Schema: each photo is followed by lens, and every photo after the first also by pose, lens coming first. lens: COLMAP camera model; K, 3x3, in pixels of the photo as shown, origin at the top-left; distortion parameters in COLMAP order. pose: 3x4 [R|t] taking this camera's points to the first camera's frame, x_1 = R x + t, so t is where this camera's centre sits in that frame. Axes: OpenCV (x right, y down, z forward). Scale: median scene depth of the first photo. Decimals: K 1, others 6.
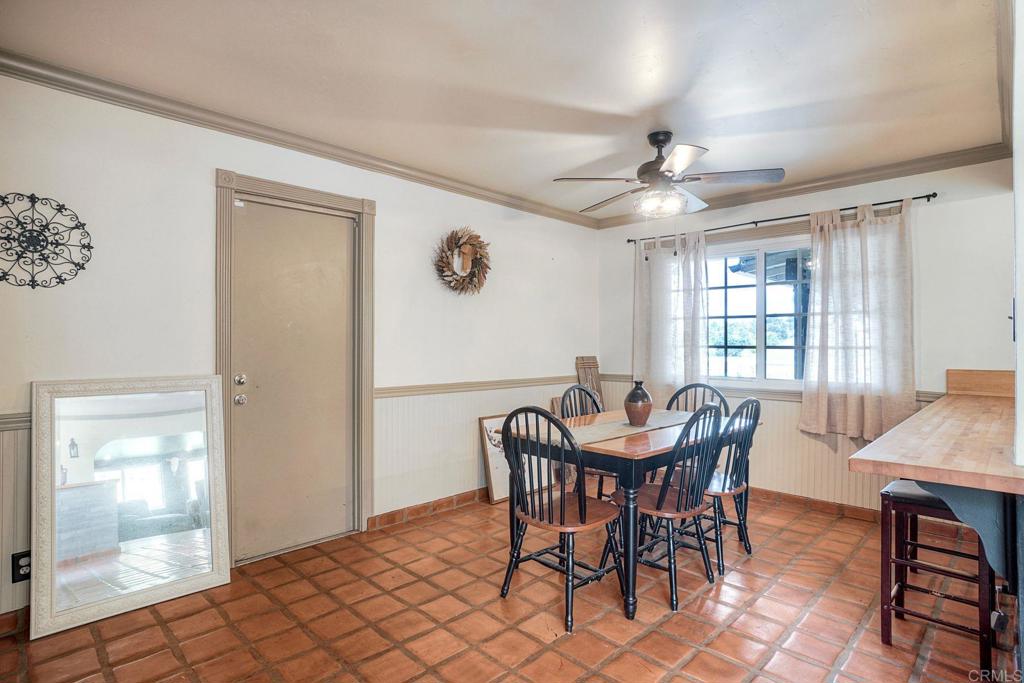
lens RADIAL K [[529.6, 0, 513.5], [0, 529.6, 344.8], [0, 0, 1]] dist [-0.018107, 0.001114]
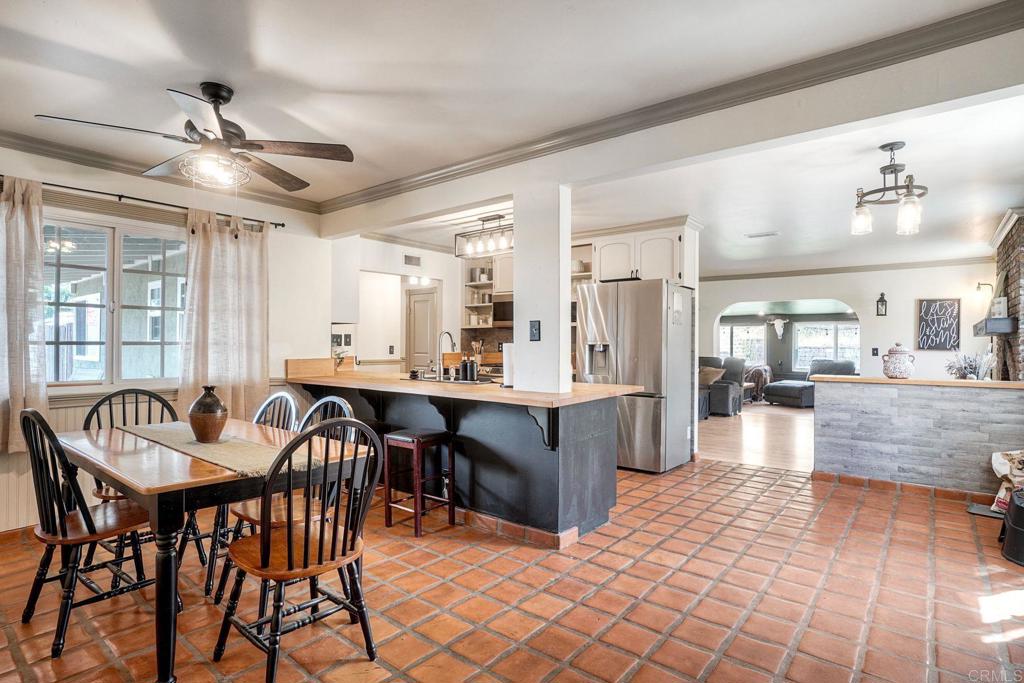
lens RADIAL K [[529.6, 0, 503.8], [0, 529.6, 341.2], [0, 0, 1]] dist [-0.018107, 0.001114]
pose [[-0.107163, 0.001241, 0.994241, -0.541815], [-0.013186, 0.999910, -0.002669, -0.003014], [-0.994154, -0.013396, -0.107137, 0.582952]]
